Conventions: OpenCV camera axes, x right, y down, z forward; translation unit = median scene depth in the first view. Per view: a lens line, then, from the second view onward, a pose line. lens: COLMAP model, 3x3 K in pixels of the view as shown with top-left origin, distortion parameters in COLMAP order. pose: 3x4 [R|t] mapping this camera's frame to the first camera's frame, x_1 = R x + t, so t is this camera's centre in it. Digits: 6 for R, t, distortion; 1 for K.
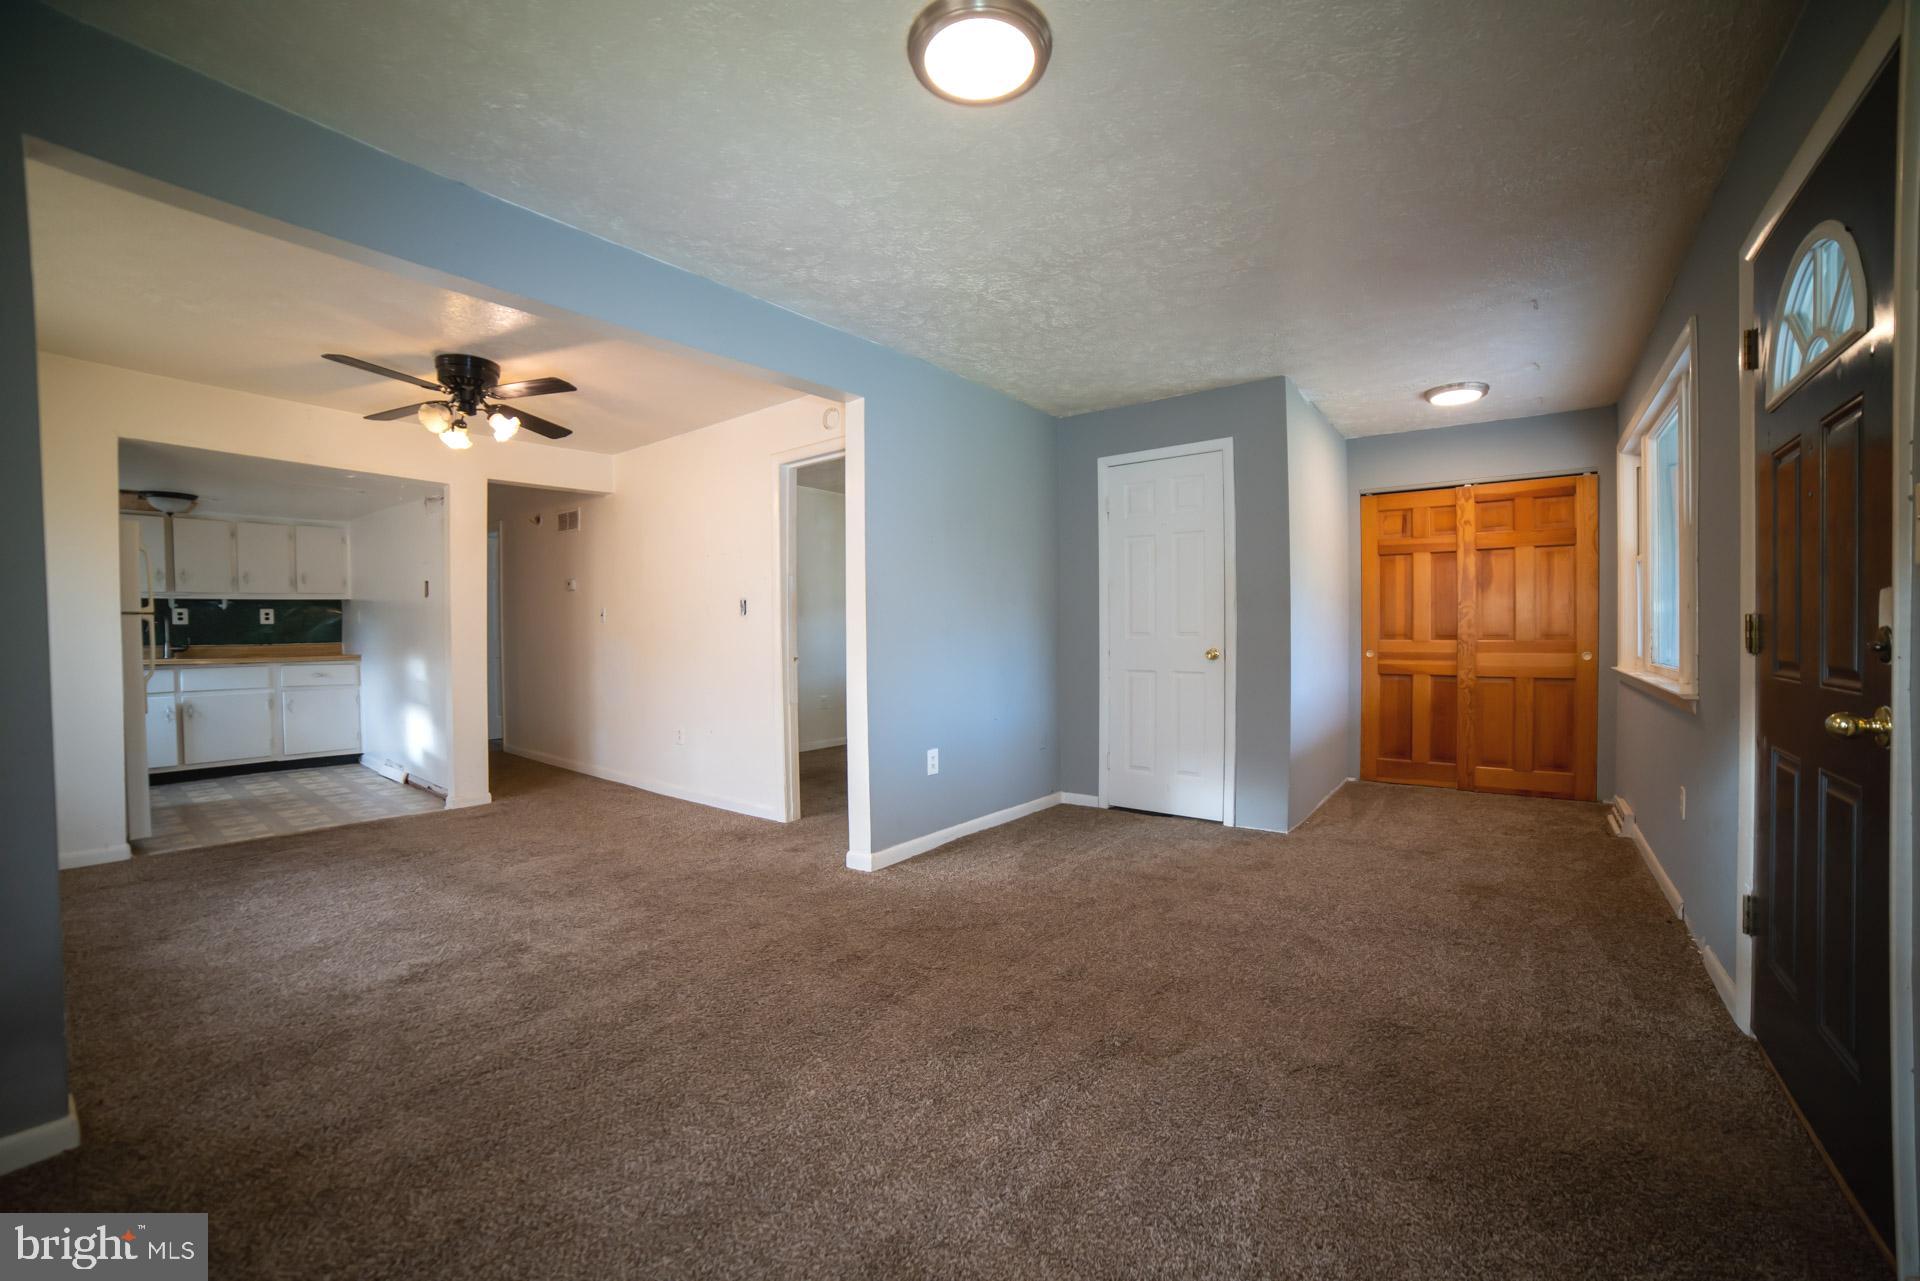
lens RADIAL K [[769.4, 0, 960.2], [0, 769.4, 649.9], [0, 0, 1]] dist [-0.095528, 0.033470]
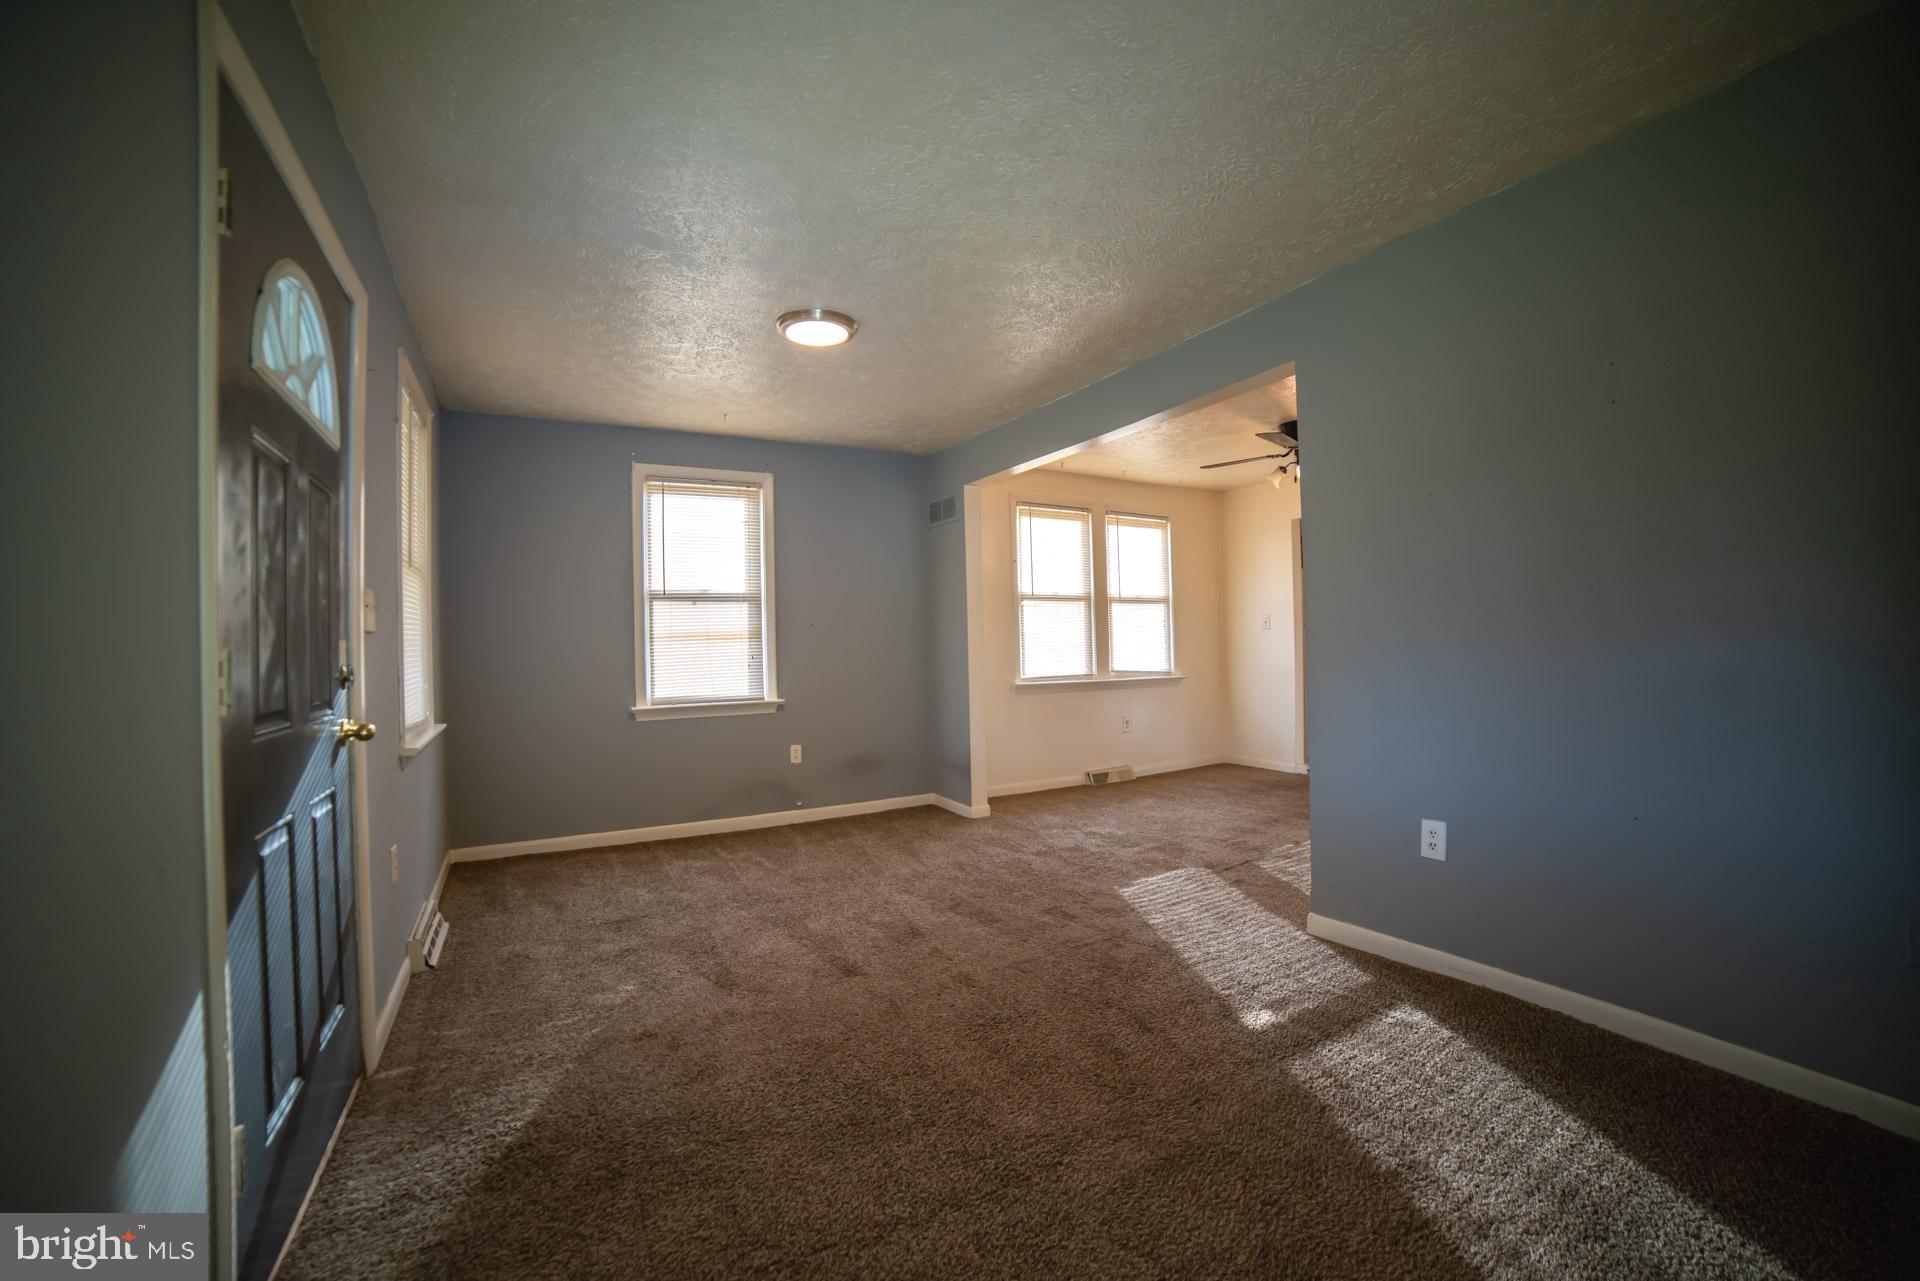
lens RADIAL K [[769.4, 0, 960.2], [0, 769.4, 649.9], [0, 0, 1]] dist [-0.095528, 0.033470]
pose [[-0.355009, 0.012124, -0.934784, 0.696746], [-0.021127, 0.999556, 0.020987, -0.019053], [0.934624, 0.027200, -0.354596, 0.852902]]
